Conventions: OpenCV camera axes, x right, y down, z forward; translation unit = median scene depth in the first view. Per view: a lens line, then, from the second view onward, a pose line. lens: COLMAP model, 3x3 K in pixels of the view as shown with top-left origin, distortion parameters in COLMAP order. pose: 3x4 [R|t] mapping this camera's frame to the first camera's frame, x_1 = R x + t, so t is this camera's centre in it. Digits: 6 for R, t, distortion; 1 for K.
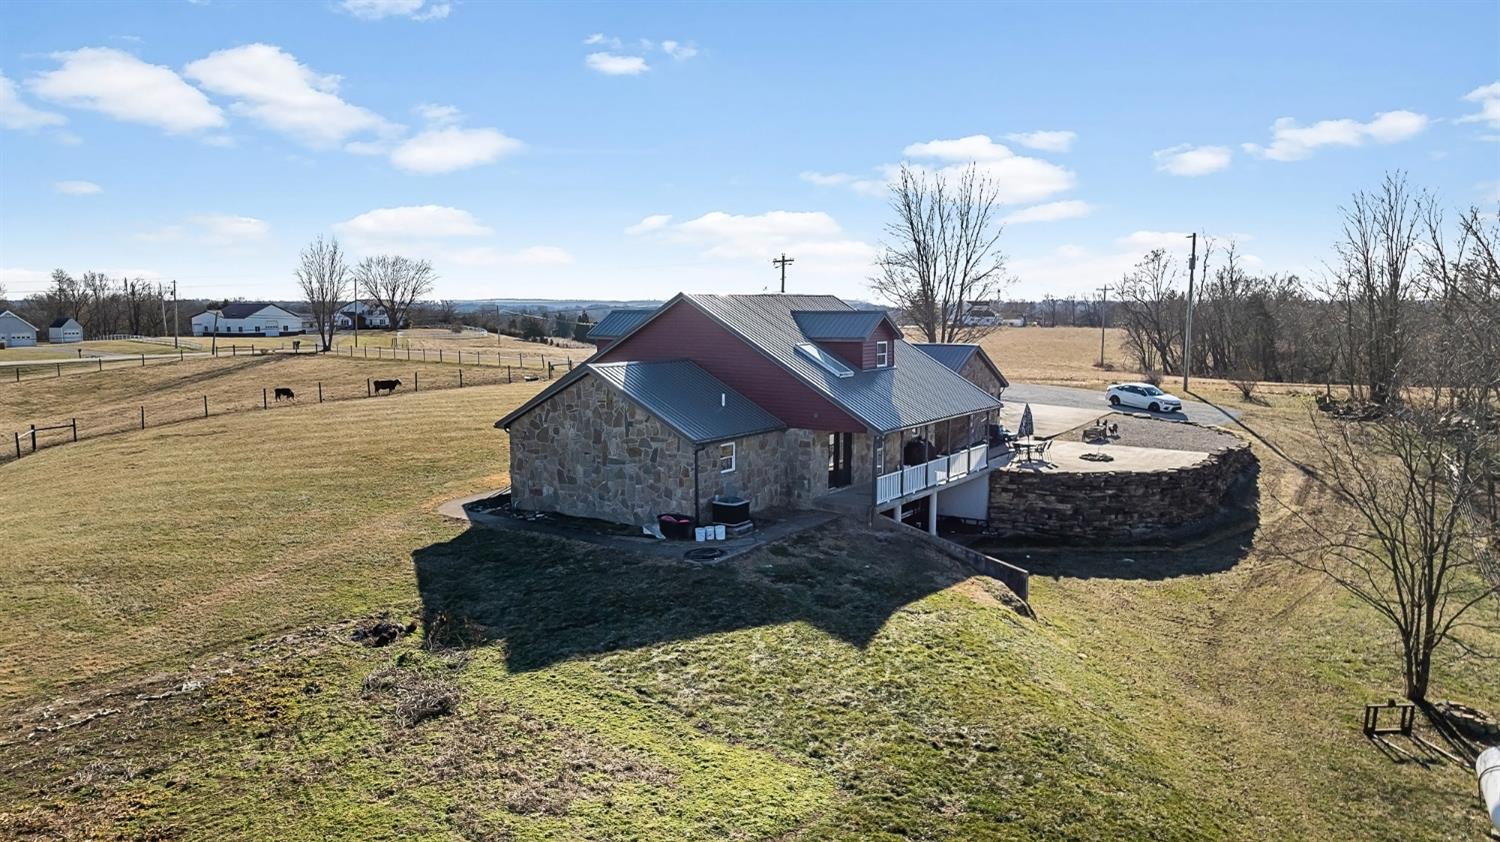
lens RADIAL K [[1105.5, 0, 754.2], [0, 1105.5, 401.0], [0, 0, 1]] dist [-0.029970, 0.033461]
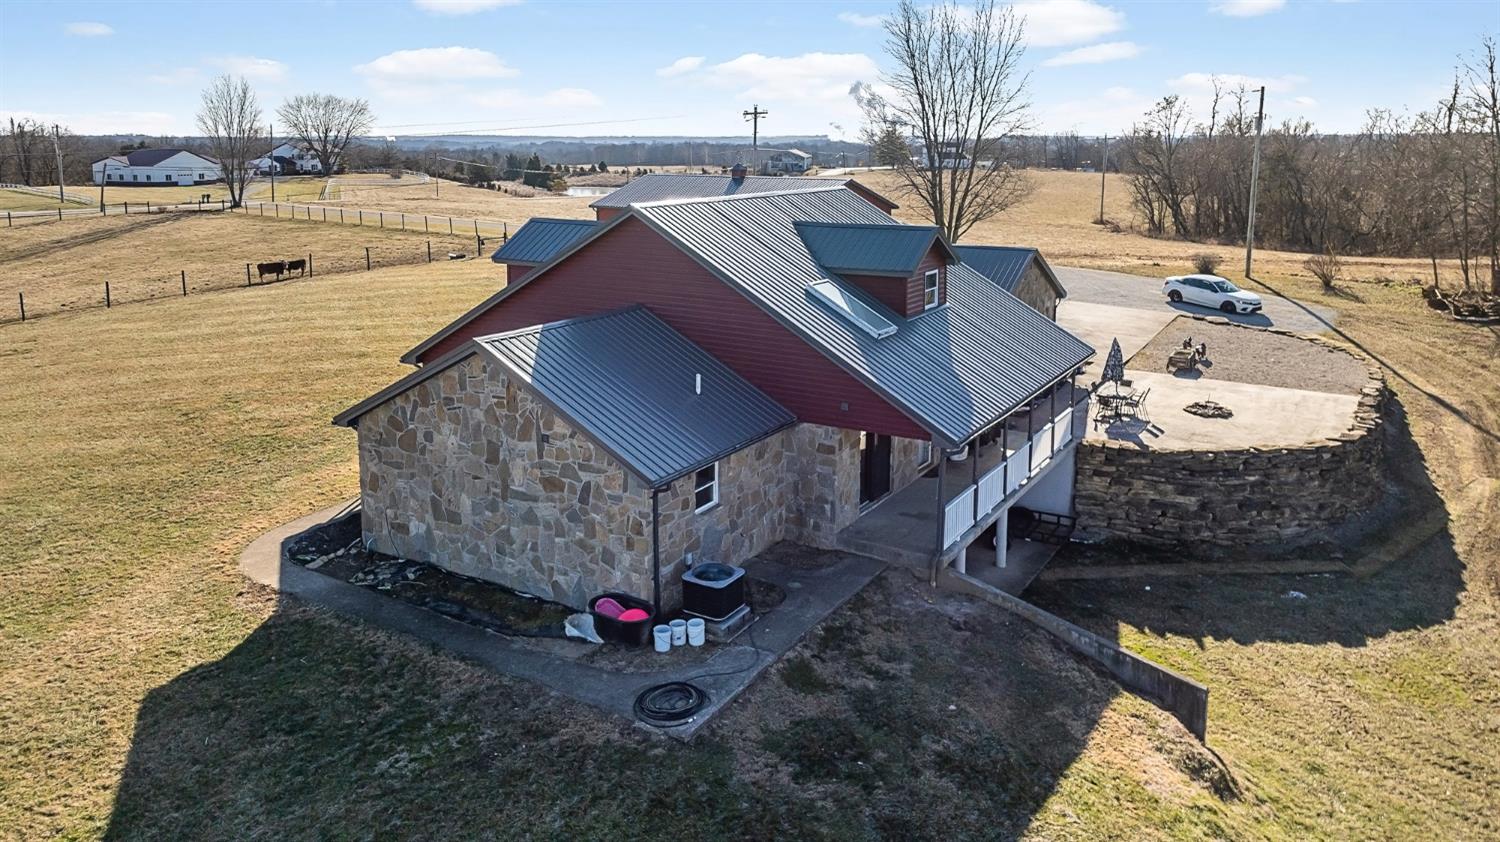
lens RADIAL K [[1105.5, 0, 751.0], [0, 1105.5, 243.1], [0, 0, 1]] dist [-0.029970, 0.033461]
pose [[0.999373, -0.003228, 0.035272, -0.016896], [0.002942, 0.999962, 0.008153, -0.073285], [-0.035297, -0.008044, 0.999344, 0.322696]]
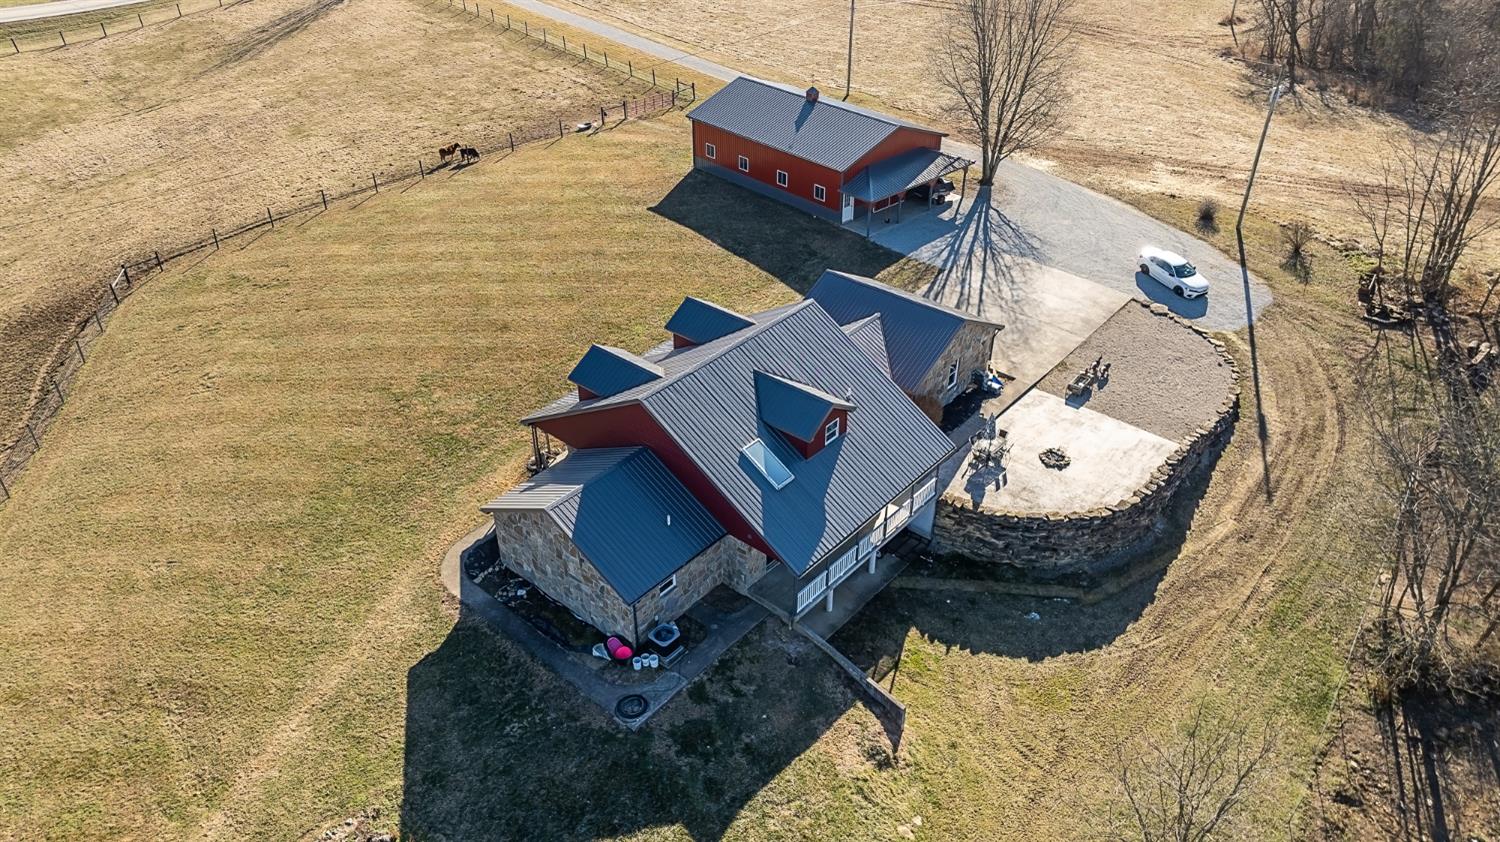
lens RADIAL K [[1105.5, 0, 756.6], [0, 1105.5, 411.4], [0, 0, 1]] dist [-0.029970, 0.033461]
pose [[0.992404, 0.069604, -0.101437, 0.145879], [-0.013130, 0.879768, 0.475223, -0.552443], [0.122318, -0.470281, 0.873999, 0.059015]]
